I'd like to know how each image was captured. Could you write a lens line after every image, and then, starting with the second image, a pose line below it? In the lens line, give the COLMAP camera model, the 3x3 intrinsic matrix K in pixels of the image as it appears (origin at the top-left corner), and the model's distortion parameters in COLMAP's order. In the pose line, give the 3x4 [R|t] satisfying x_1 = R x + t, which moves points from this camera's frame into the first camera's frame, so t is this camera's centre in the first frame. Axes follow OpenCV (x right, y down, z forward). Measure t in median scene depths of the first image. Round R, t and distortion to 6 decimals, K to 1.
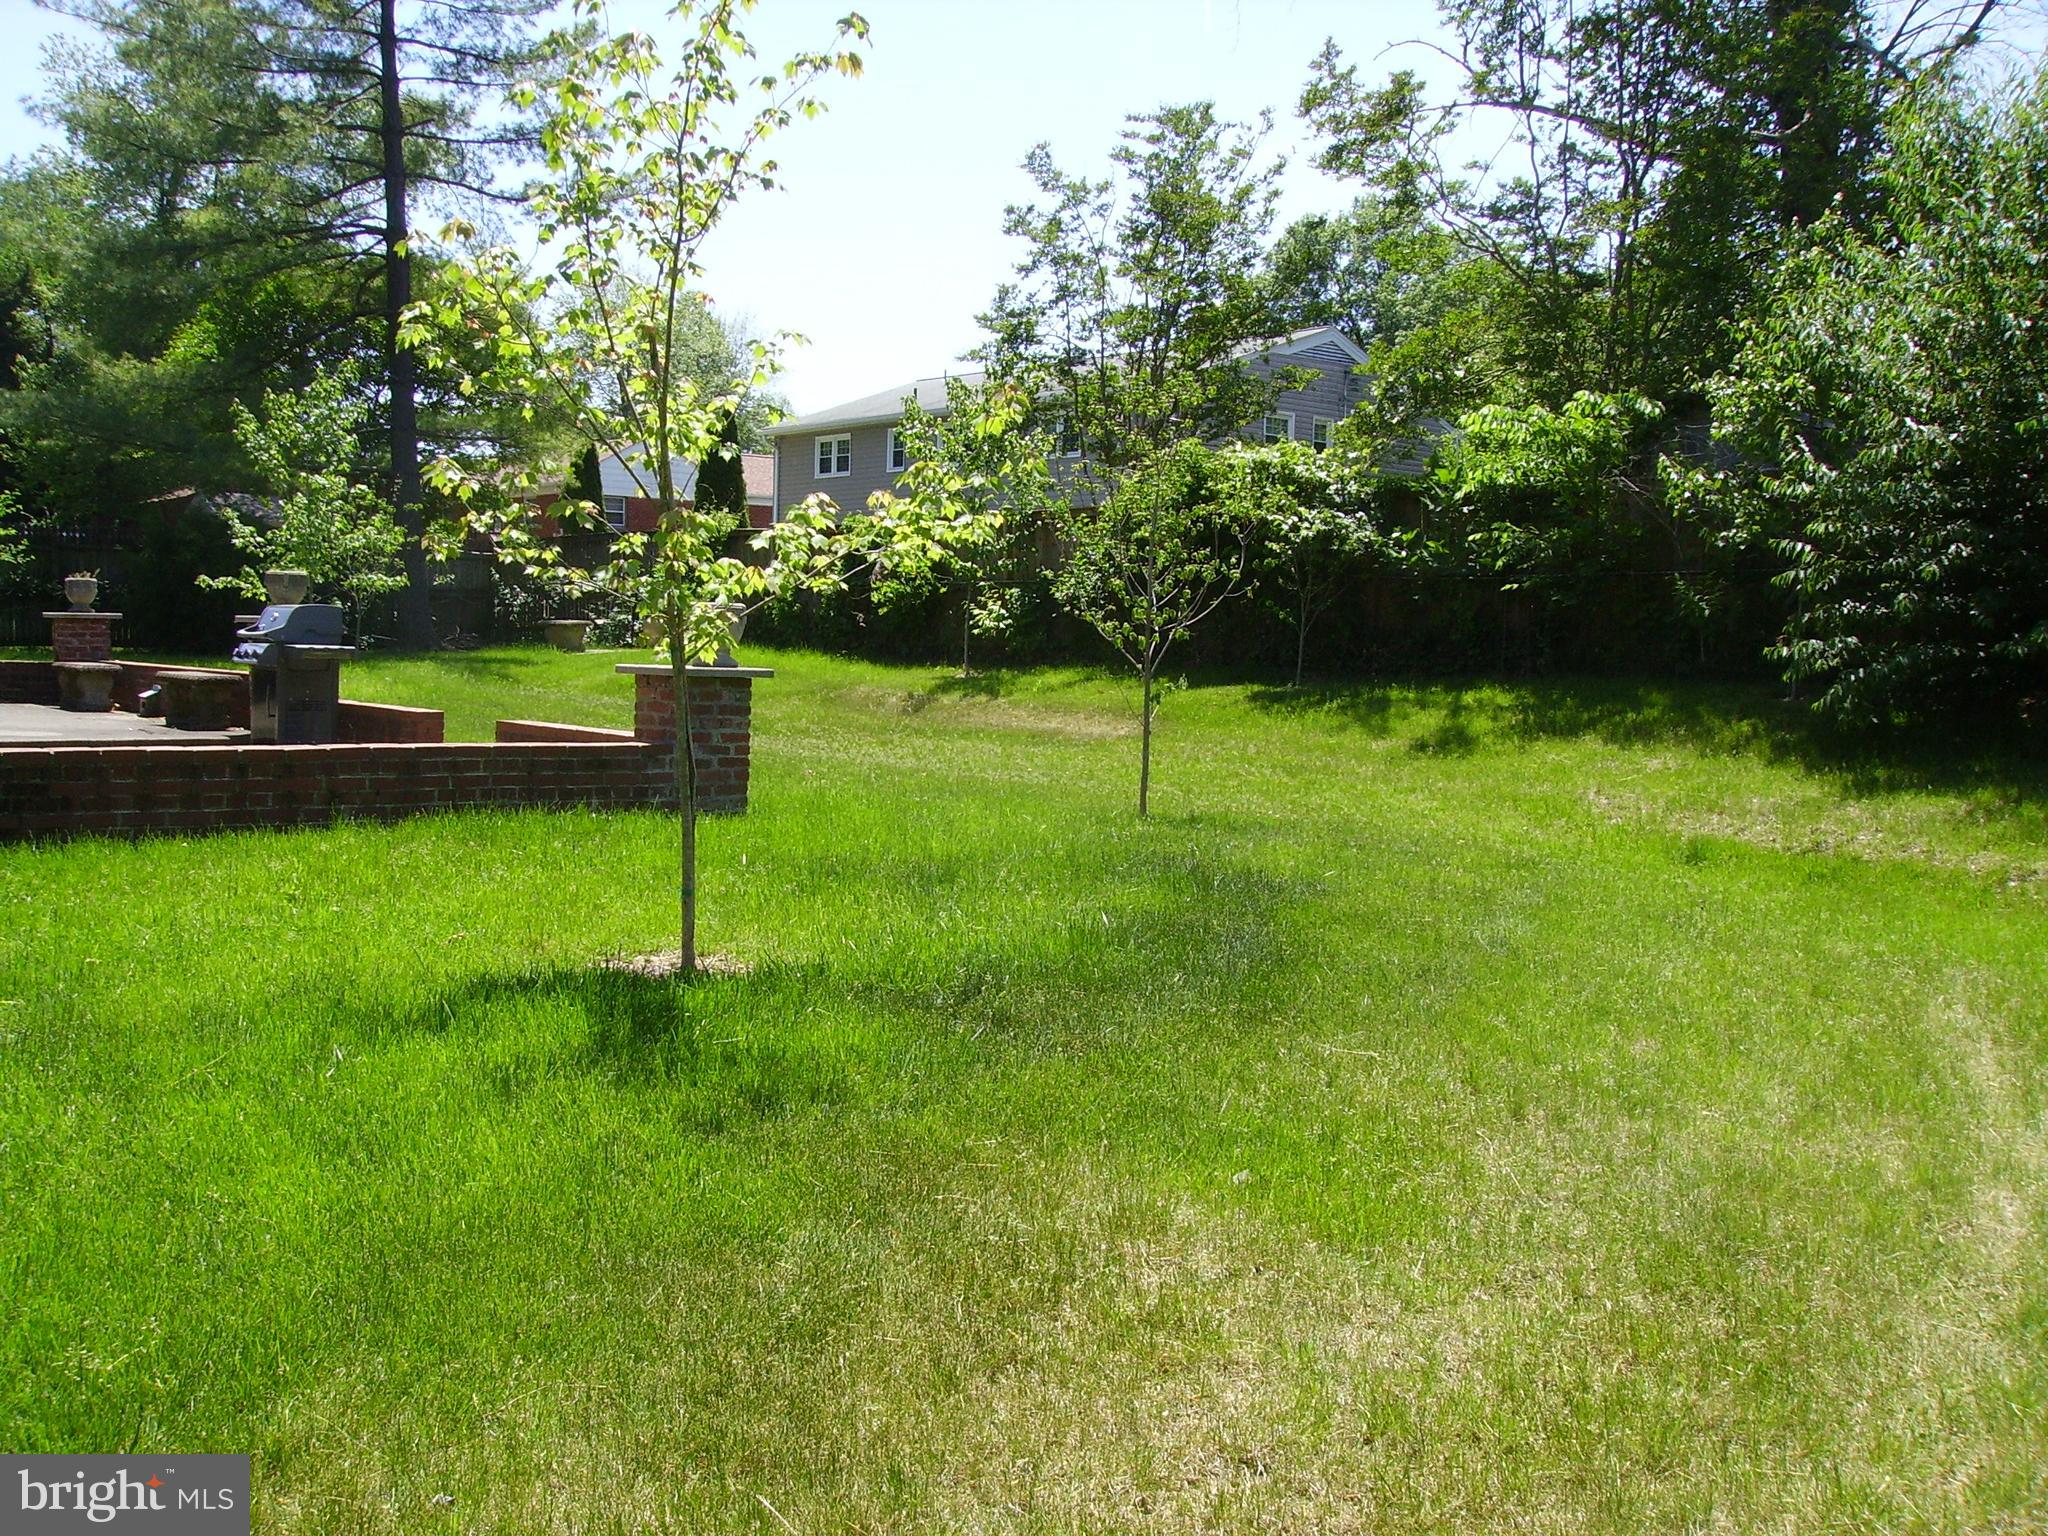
lens RADIAL K [[2103.2, 0, 1024.0], [0, 2103.2, 768.0], [0, 0, 1]] dist [-0.123933, 0.035795]
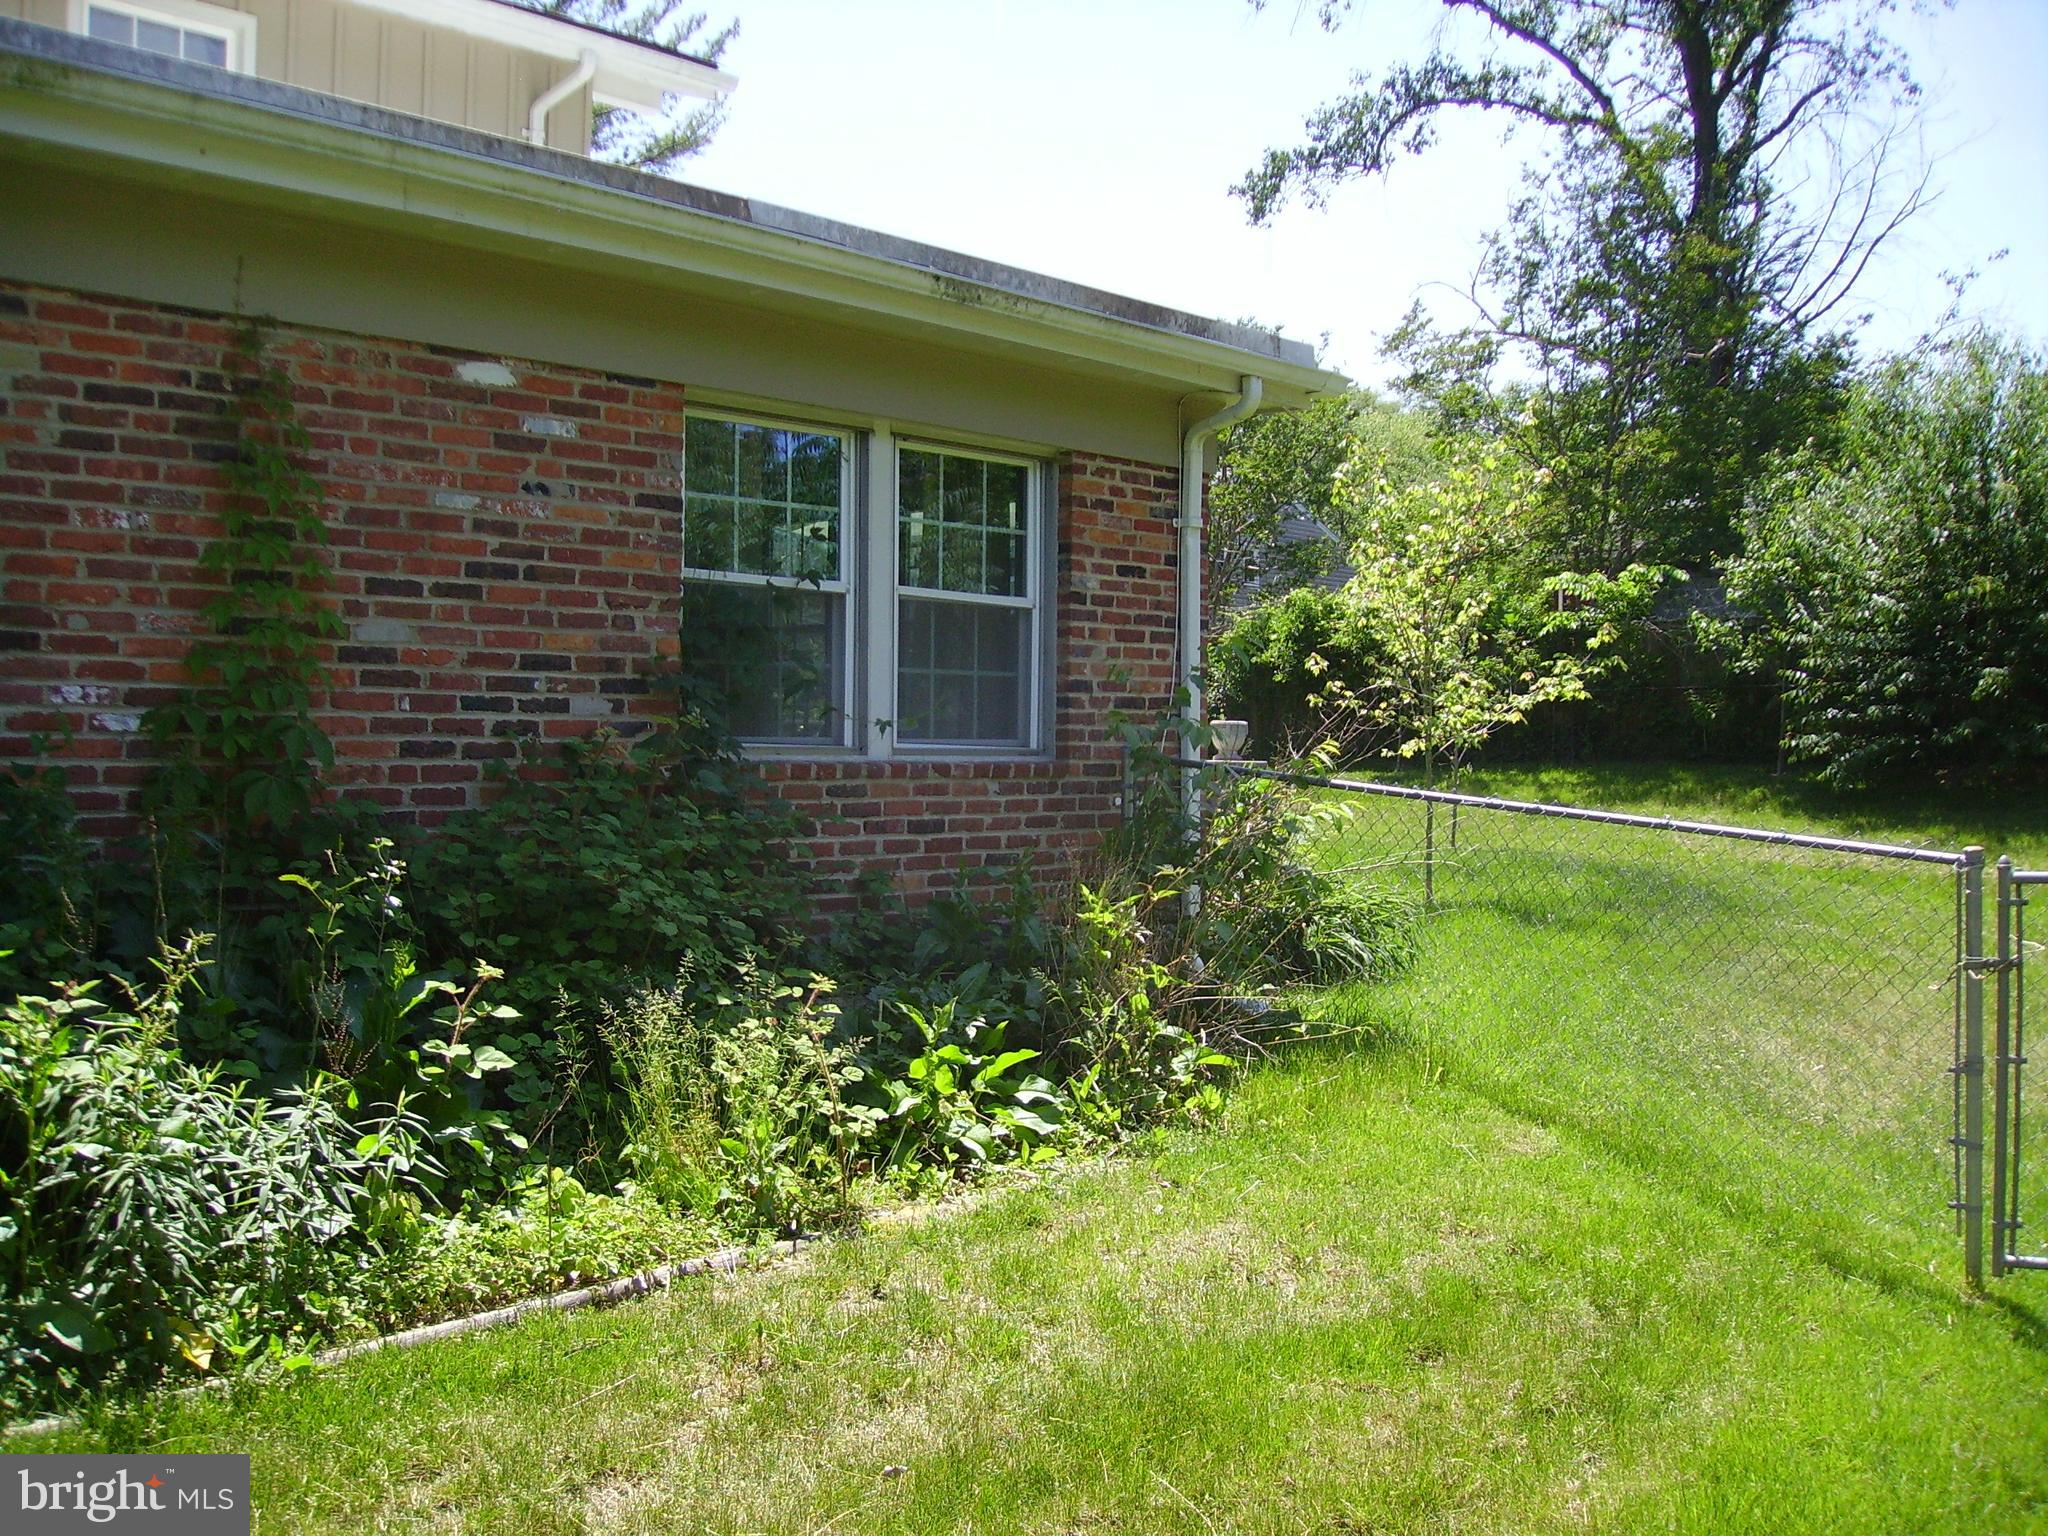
lens RADIAL K [[2103.2, 0, 1024.0], [0, 2103.2, 768.0], [0, 0, 1]] dist [-0.123933, 0.035795]
pose [[0.995319, -0.000901, 0.096637, -0.324153], [0.005533, 0.998847, -0.047678, 0.030110], [-0.096483, 0.047989, 0.994177, -0.436960]]
